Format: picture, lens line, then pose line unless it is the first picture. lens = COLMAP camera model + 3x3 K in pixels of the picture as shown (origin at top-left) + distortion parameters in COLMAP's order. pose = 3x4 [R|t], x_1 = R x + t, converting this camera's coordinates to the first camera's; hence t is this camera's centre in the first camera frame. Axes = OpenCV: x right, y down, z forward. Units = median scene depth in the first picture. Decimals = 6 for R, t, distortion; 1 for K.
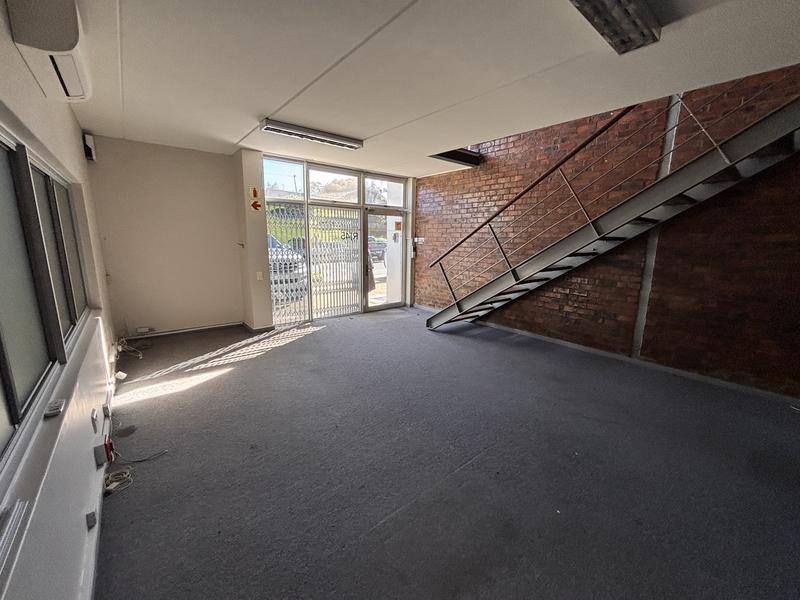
lens RADIAL K [[322.6, 0, 398.6], [0, 322.6, 298.8], [0, 0, 1]] dist [-0.005406, -0.000048]
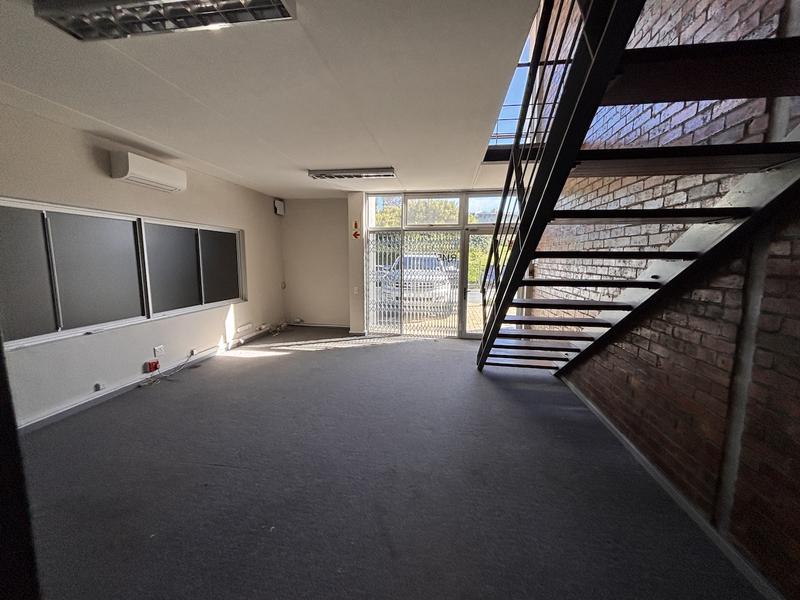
lens RADIAL K [[322.6, 0, 398.3], [0, 322.6, 298.4], [0, 0, 1]] dist [-0.005406, -0.000048]
pose [[0.654824, 0.080530, -0.751478, 0.637100], [-0.136660, 0.990534, -0.012935, -0.048957], [0.743323, 0.111167, 0.659631, 0.316832]]
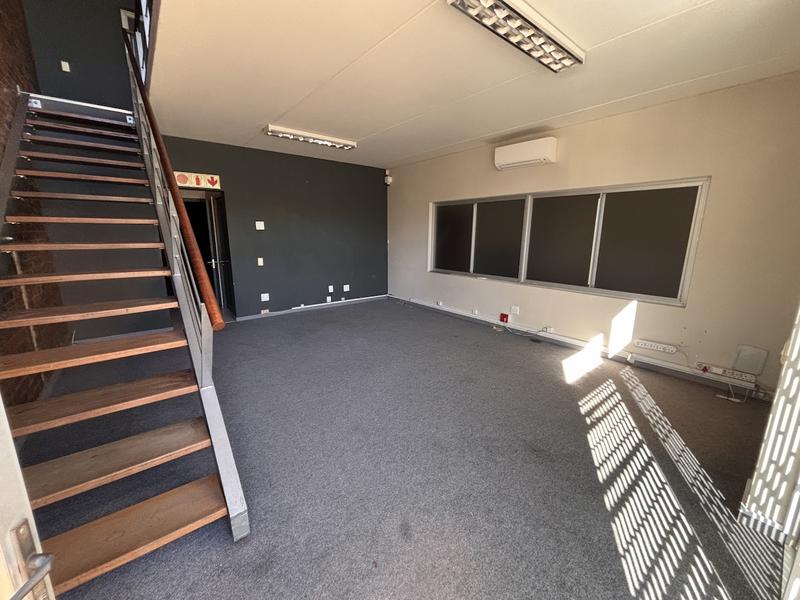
lens RADIAL K [[322.6, 0, 401.9], [0, 322.6, 297.7], [0, 0, 1]] dist [-0.005406, -0.000048]
pose [[-0.999496, -0.030576, -0.008480, -0.057417], [-0.031490, 0.923047, 0.383395, -0.248352], [-0.003896, 0.383469, -0.923545, 1.357576]]
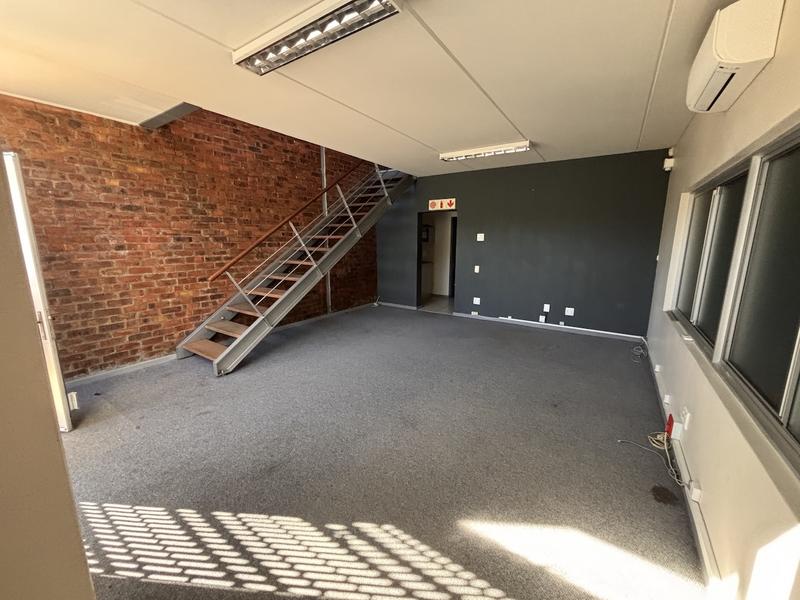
lens RADIAL K [[322.6, 0, 401.8], [0, 322.6, 301.0], [0, 0, 1]] dist [-0.005406, -0.000048]
pose [[-0.295113, -0.204956, 0.933221, -0.703505], [0.172220, 0.949314, 0.262951, -0.182070], [-0.939813, 0.238319, -0.244857, 0.883607]]
